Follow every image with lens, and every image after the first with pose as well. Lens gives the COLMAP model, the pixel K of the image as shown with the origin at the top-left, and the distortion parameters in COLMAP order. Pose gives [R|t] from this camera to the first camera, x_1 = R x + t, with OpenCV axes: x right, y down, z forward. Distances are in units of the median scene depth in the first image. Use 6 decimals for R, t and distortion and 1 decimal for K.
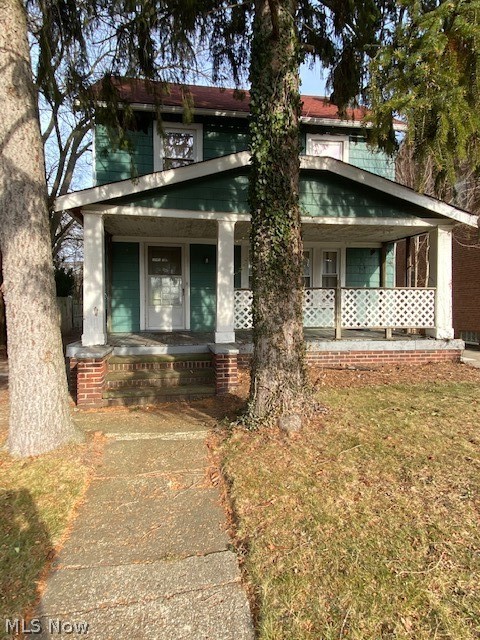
lens RADIAL K [[378.3, 0, 215.4], [0, 378.3, 331.7], [0, 0, 1]] dist [0.000146, -0.000128]
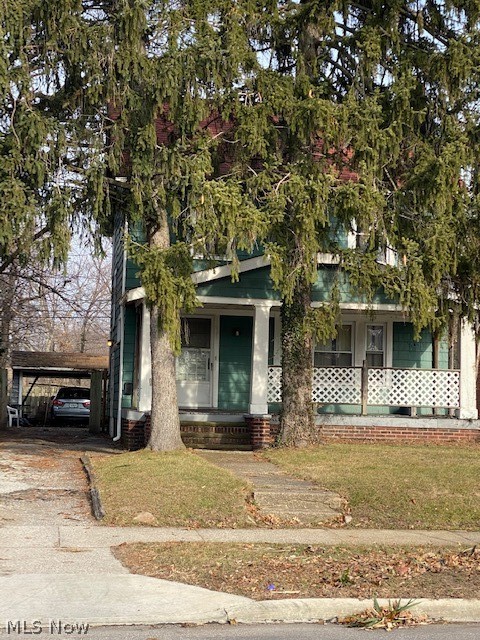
lens RADIAL K [[1191.5, 0, 240.0], [0, 1191.5, 320.0], [0, 0, 1]] dist [0.047741, 0.391373]
pose [[0.998656, 0.030661, 0.041788, -0.174518], [-0.024530, 0.989839, -0.140064, 0.236282], [-0.045658, 0.138850, 0.989260, -2.370905]]
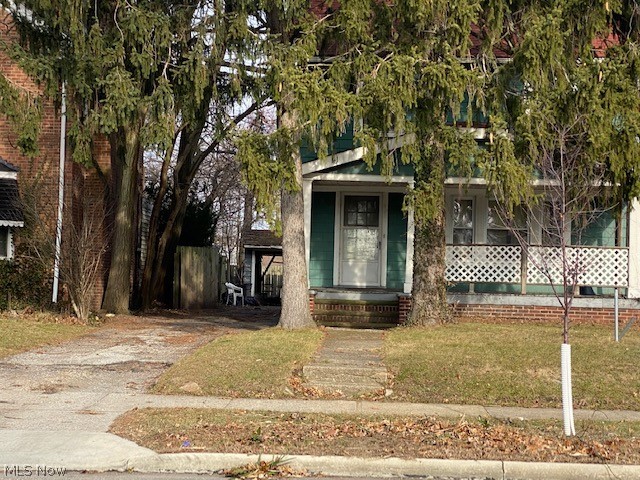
lens RADIAL K [[1277.4, 0, 320.0], [0, 1277.4, 240.0], [0, 0, 1]] dist [0.057918, 0.383733]
pose [[0.987356, 0.023107, -0.156823, 0.324090], [-0.038861, 0.994413, -0.098150, 0.241118], [0.153679, 0.103003, 0.982738, -2.584389]]
